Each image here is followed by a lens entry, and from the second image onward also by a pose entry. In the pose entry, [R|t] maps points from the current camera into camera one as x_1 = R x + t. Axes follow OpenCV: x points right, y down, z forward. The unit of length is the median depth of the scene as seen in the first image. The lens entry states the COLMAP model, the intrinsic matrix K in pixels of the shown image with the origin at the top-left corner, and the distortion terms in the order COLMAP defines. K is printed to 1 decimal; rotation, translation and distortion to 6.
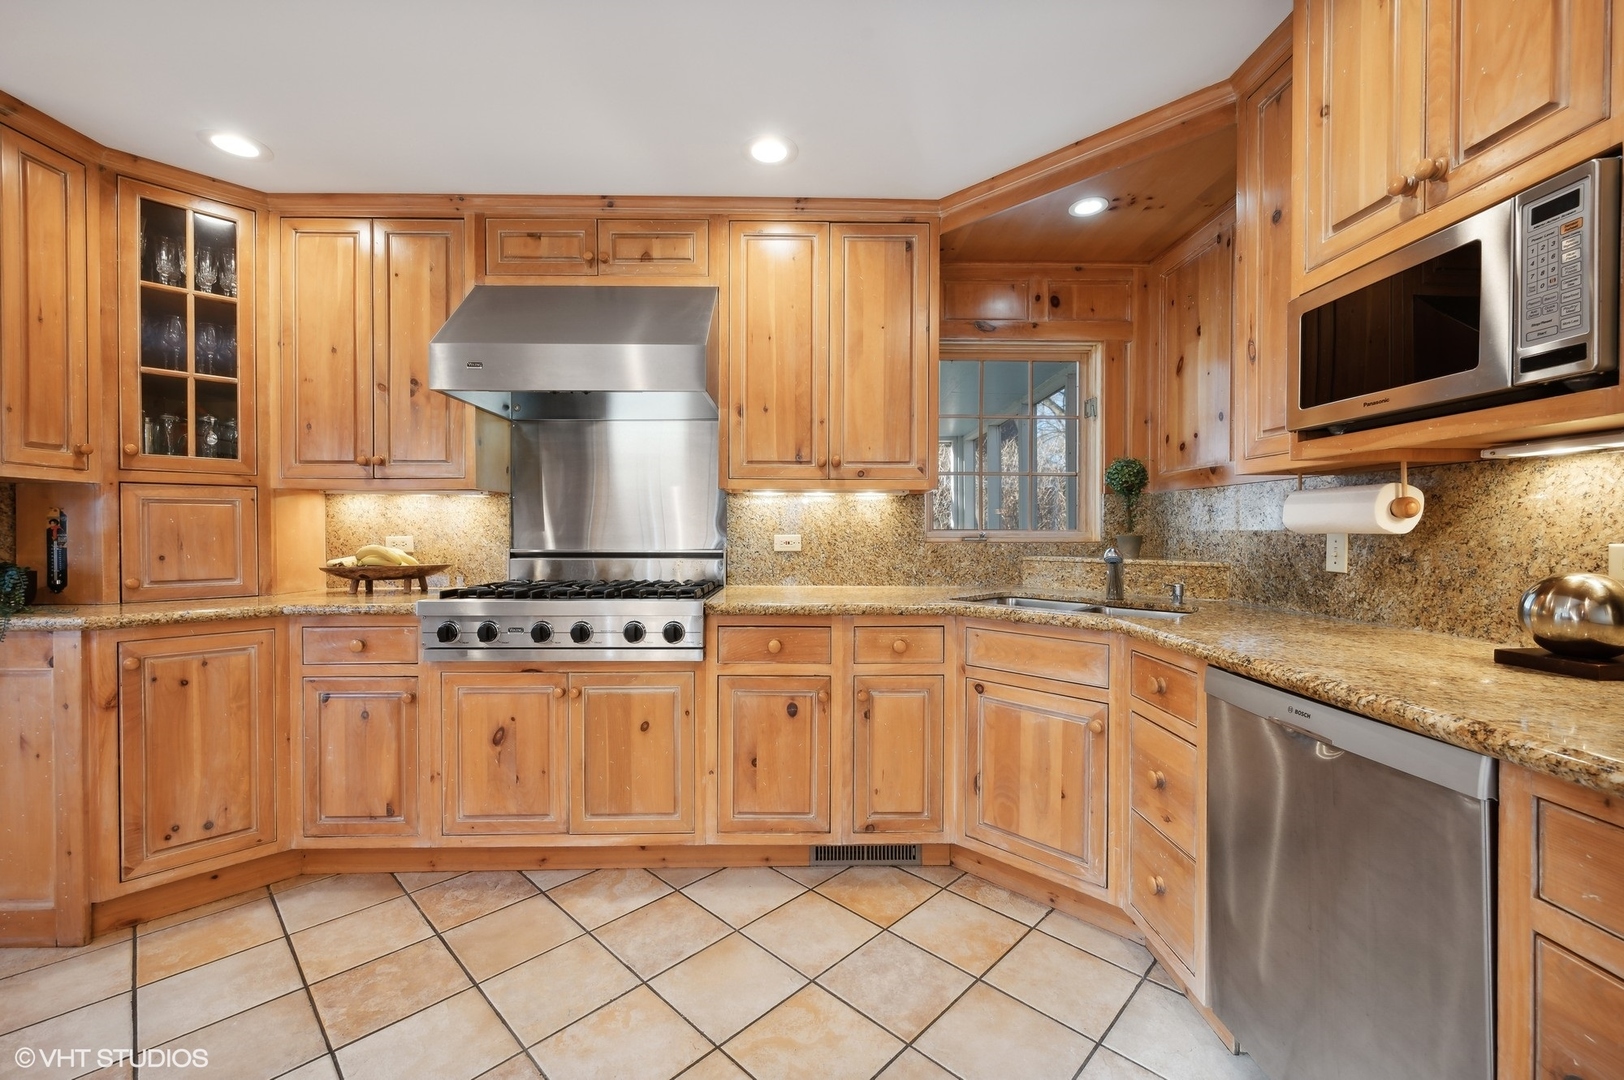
lens RADIAL K [[661.3, 0, 812.0], [0, 661.3, 540.0], [0, 0, 1]] dist [-0.000339, -0.000013]
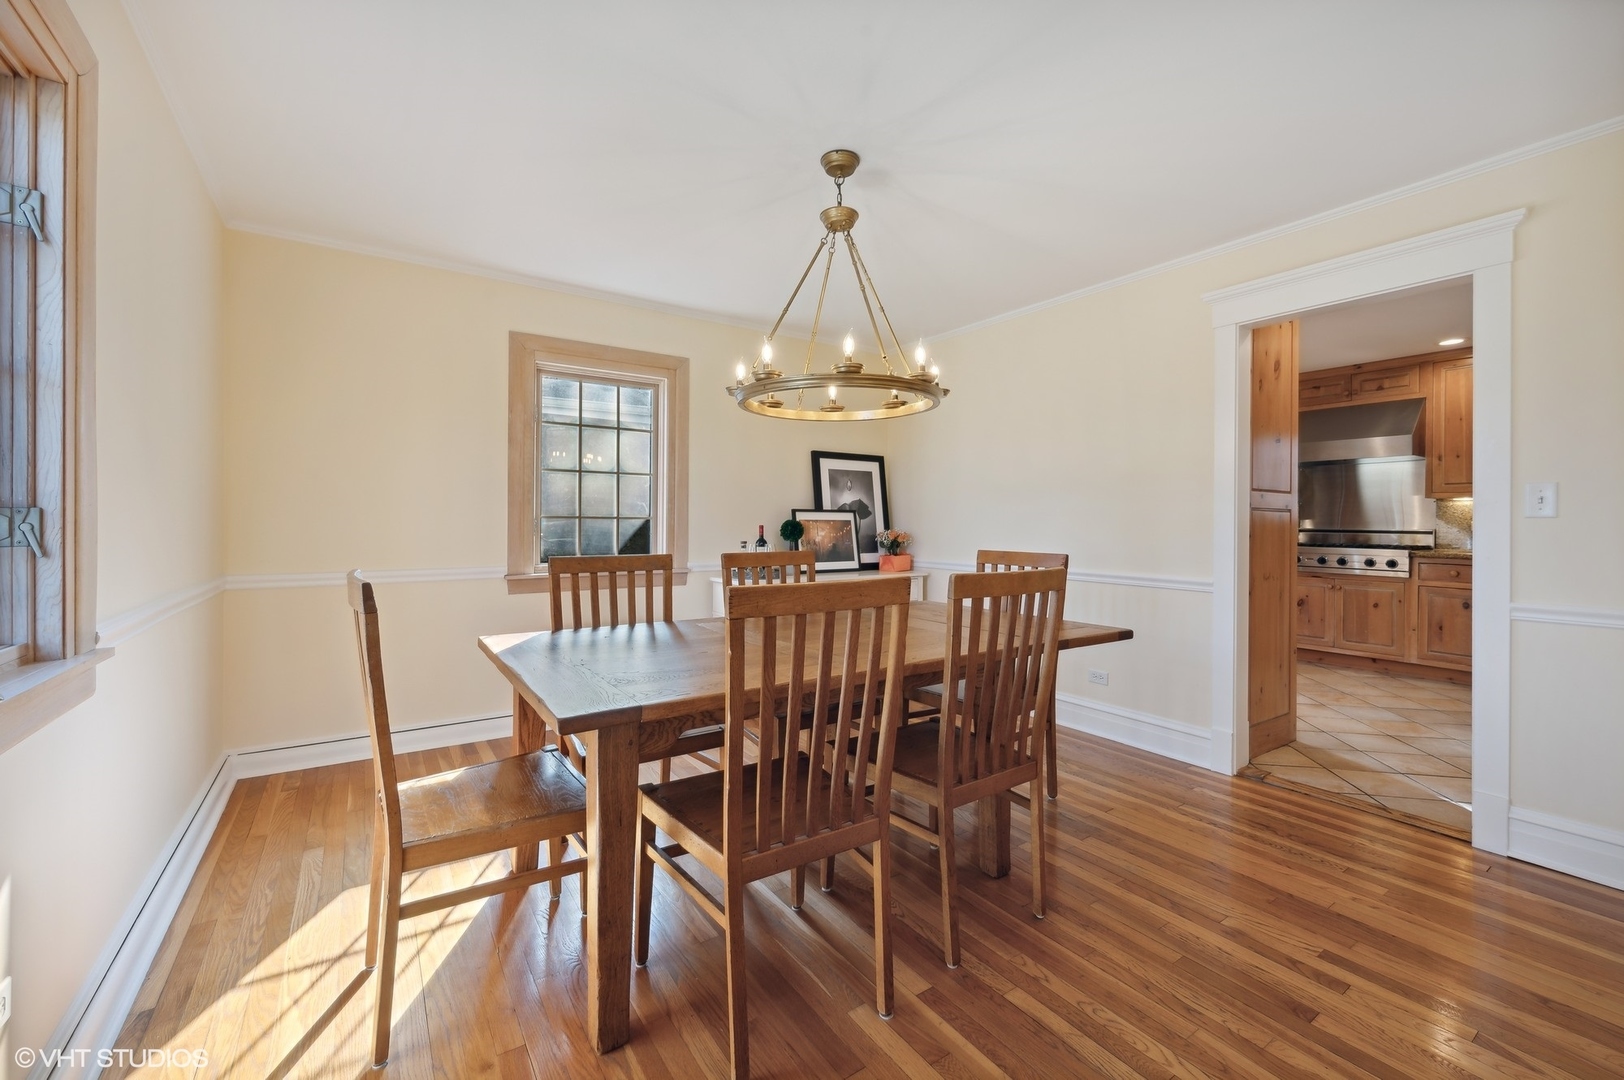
lens RADIAL K [[669.0, 0, 805.0], [0, 669.0, 522.3], [0, 0, 1]] dist [-0.000699, -0.000023]
pose [[0.548318, 0.003005, -0.836265, 0.586605], [-0.013100, 0.999902, -0.004996, 0.034723], [0.836167, 0.013695, 0.548303, -1.885960]]
